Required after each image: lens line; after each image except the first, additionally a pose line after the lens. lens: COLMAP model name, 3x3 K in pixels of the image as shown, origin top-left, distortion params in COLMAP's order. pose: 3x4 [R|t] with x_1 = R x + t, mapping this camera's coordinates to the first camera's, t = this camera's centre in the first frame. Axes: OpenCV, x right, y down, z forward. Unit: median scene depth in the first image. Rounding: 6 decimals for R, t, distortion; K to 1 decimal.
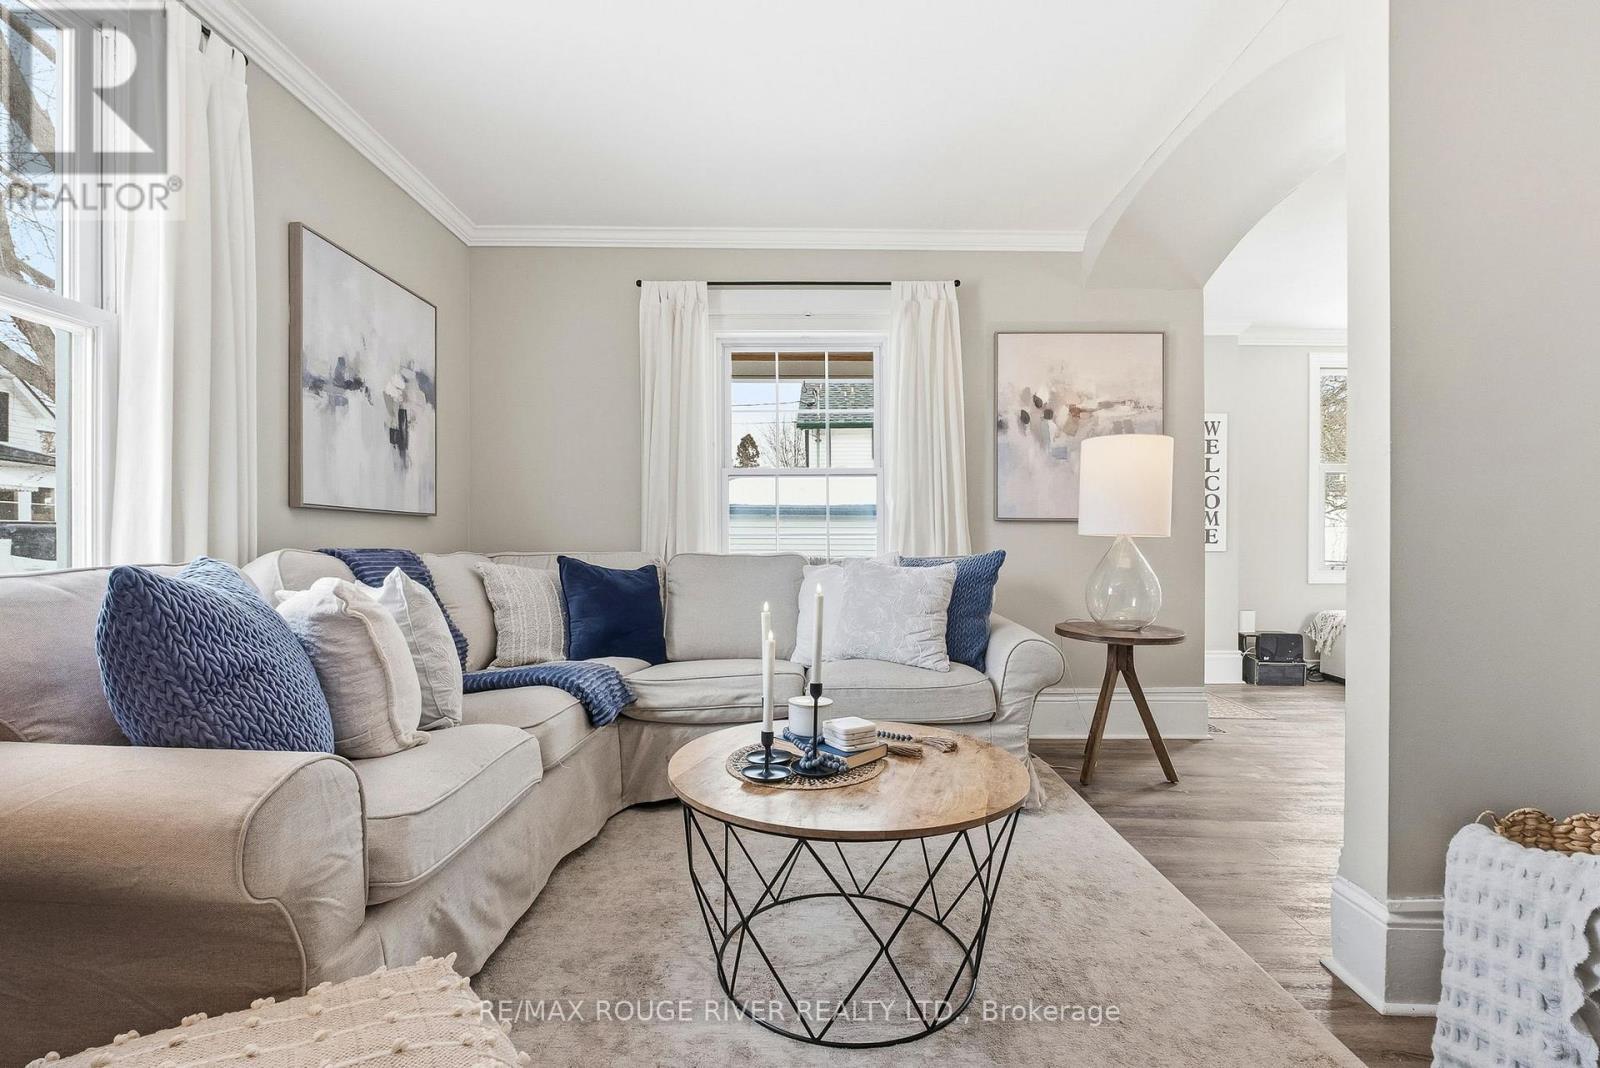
lens RADIAL K [[720.1, 0, 804.2], [0, 720.1, 540.5], [0, 0, 1]] dist [-0.006690, -0.000692]
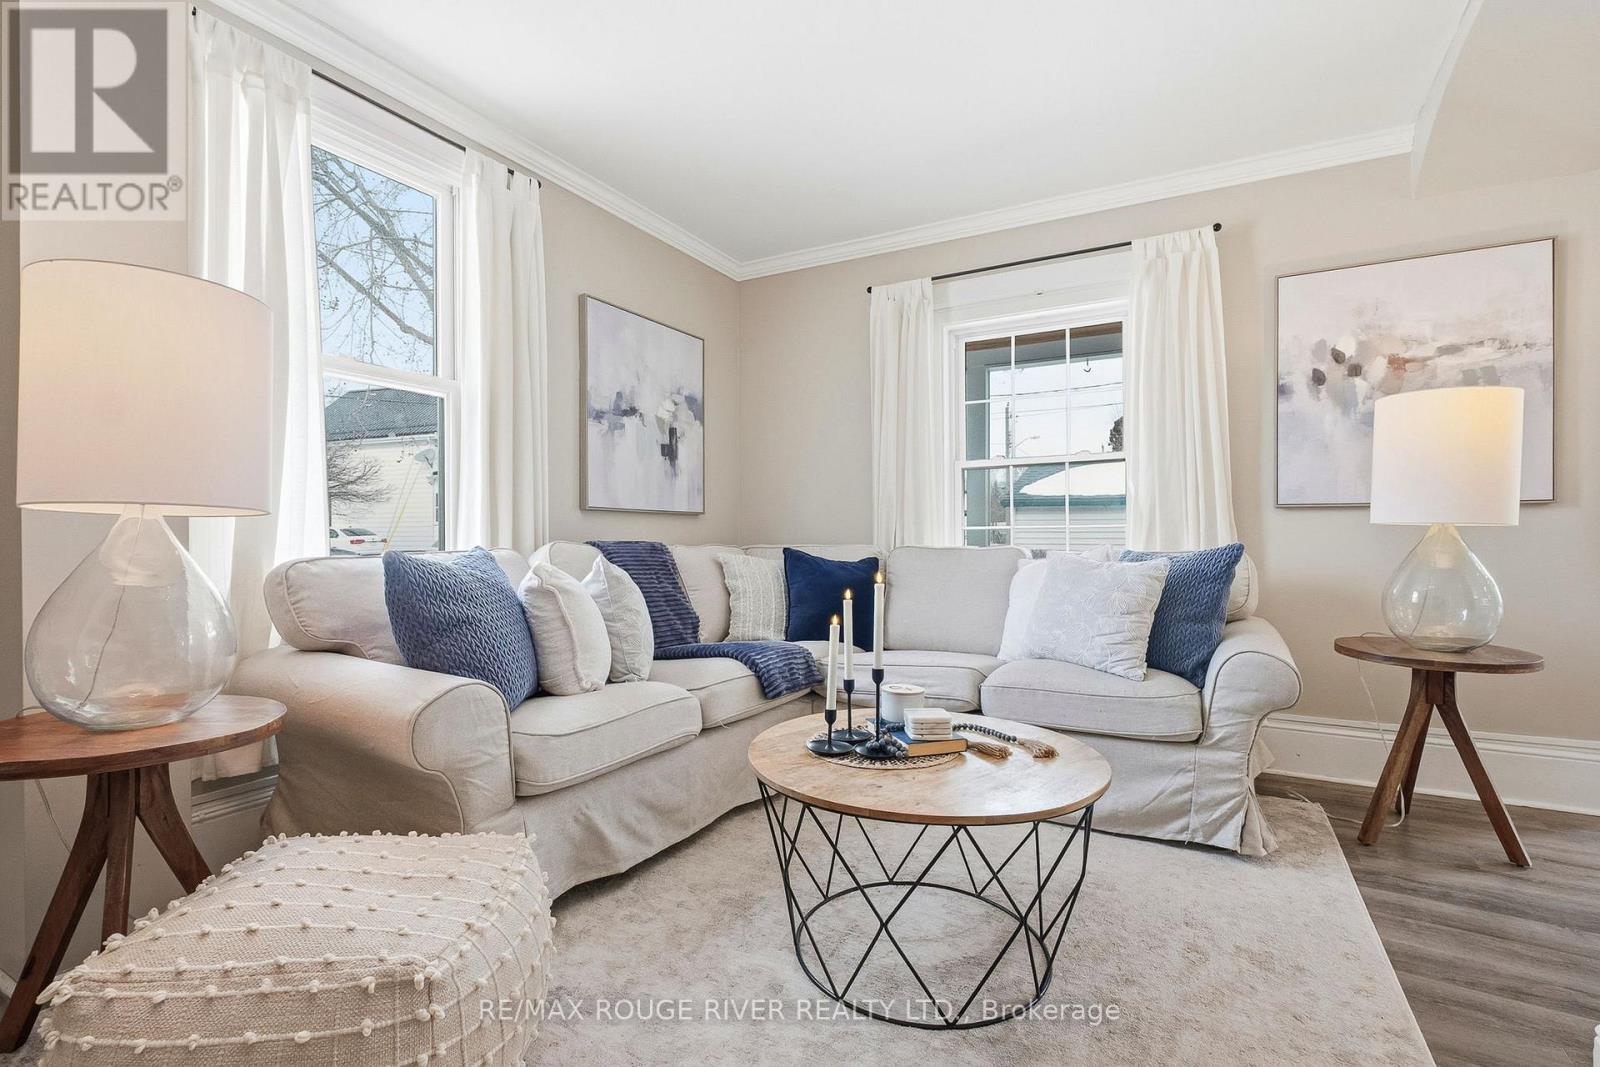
lens RADIAL K [[735.2, 0, 798.5], [0, 735.2, 539.0], [0, 0, 1]] dist [-0.003361, -0.001924]
pose [[0.872673, -0.001227, -0.488304, 0.255949], [0.003793, 0.999984, 0.004267, 0.002830], [0.488290, -0.005576, 0.872663, 0.009438]]
